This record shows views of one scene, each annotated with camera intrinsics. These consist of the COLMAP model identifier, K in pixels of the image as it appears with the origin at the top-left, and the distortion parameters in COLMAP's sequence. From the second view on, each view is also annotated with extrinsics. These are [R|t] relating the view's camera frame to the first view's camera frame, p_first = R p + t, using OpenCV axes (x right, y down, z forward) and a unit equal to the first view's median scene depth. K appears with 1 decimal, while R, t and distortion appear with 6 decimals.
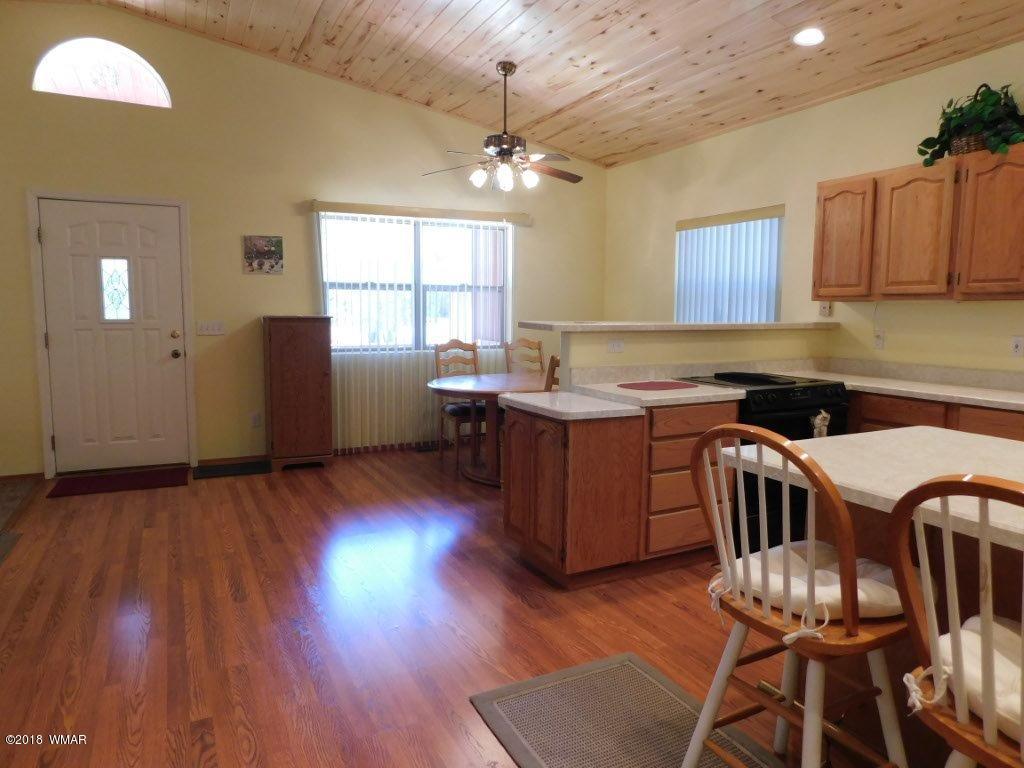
lens RADIAL K [[677.5, 0, 512.2], [0, 677.5, 386.8], [0, 0, 1]] dist [-0.070056, 0.054362]
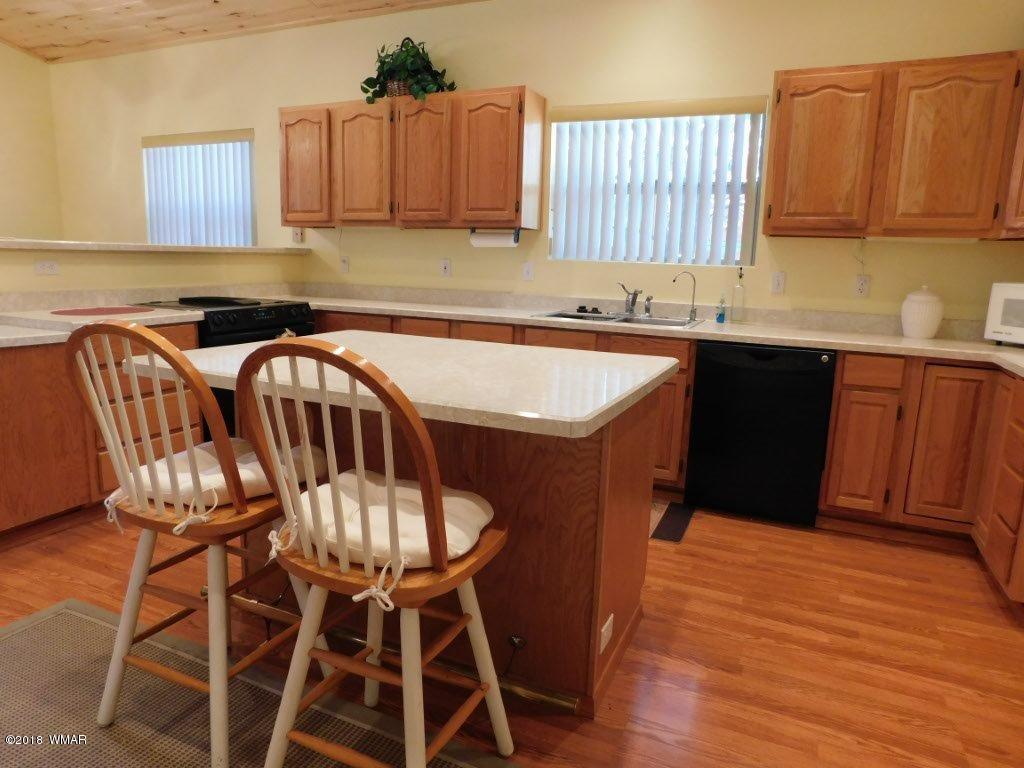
lens RADIAL K [[677.5, 0, 511.0], [0, 677.5, 382.4], [0, 0, 1]] dist [-0.070056, 0.054362]
pose [[0.780669, -0.097963, 0.617218, 0.078070], [0.047320, 0.994068, 0.097925, 0.030522], [-0.623150, -0.047240, 0.780674, -0.036907]]
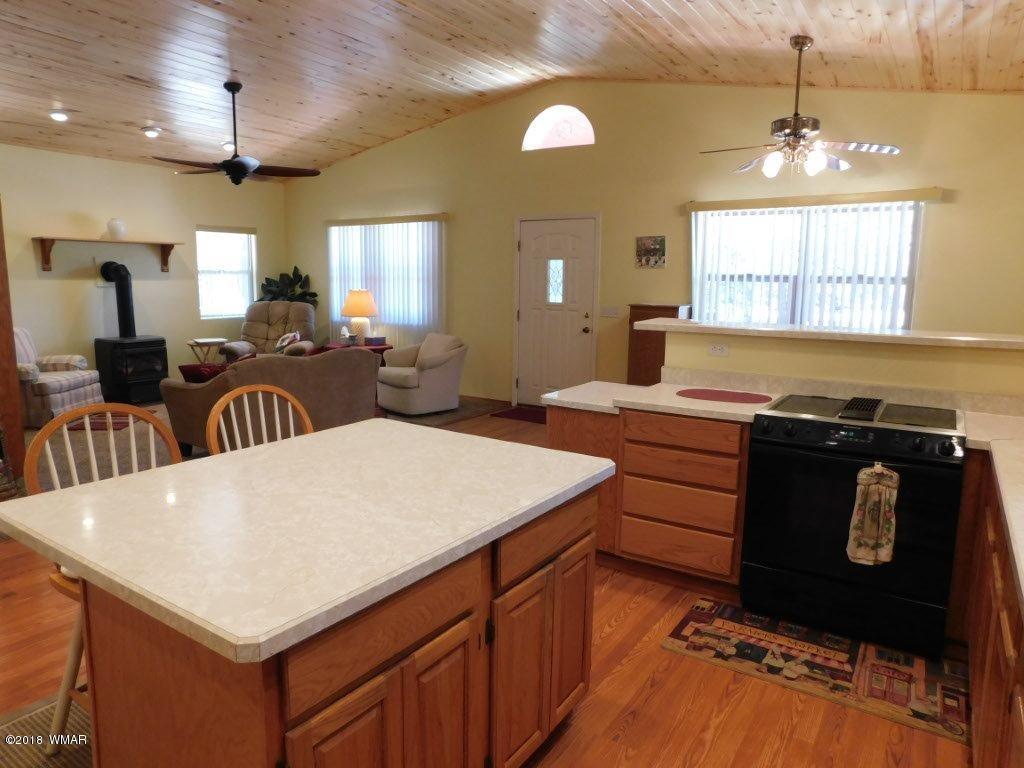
lens RADIAL K [[677.5, 0, 507.6], [0, 677.5, 391.4], [0, 0, 1]] dist [-0.070056, 0.054362]
pose [[0.481262, 0.141512, -0.865079, 0.856252], [-0.108933, 0.988888, 0.101163, -0.067502], [0.869782, 0.045550, 0.491330, 0.298439]]
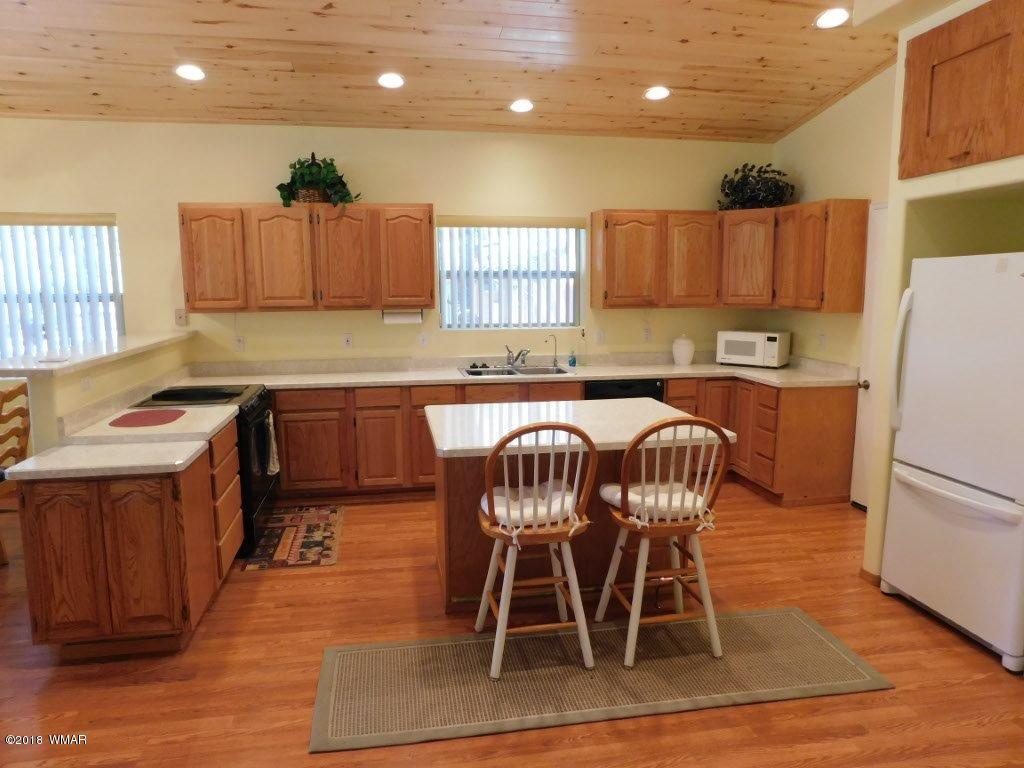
lens RADIAL K [[677.5, 0, 511.2], [0, 677.5, 379.6], [0, 0, 1]] dist [-0.070056, 0.054362]
pose [[0.287674, -0.143248, 0.946955, -0.516509], [0.116188, 0.986668, 0.113959, -0.101419], [-0.950655, 0.077241, 0.300482, 0.228385]]
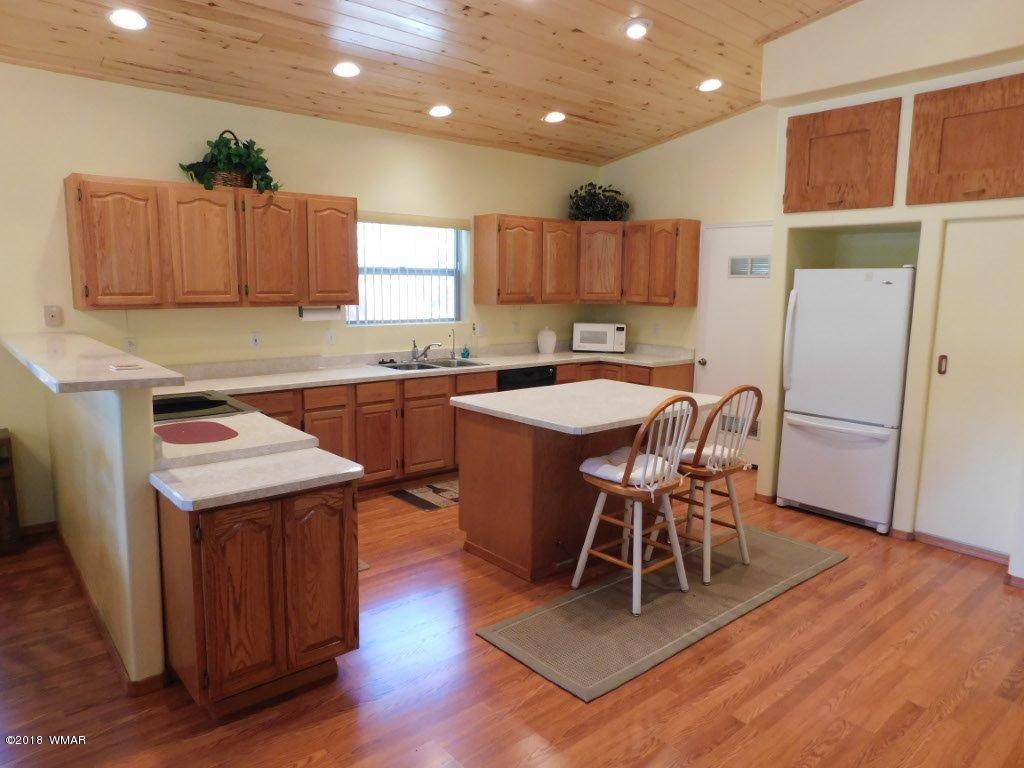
lens RADIAL K [[677.5, 0, 513.8], [0, 677.5, 377.8], [0, 0, 1]] dist [-0.070056, 0.054362]
pose [[-0.237710, -0.147303, 0.960102, -0.630185], [0.095547, 0.980095, 0.174027, -0.166741], [-0.966626, 0.133102, -0.218904, 0.789689]]
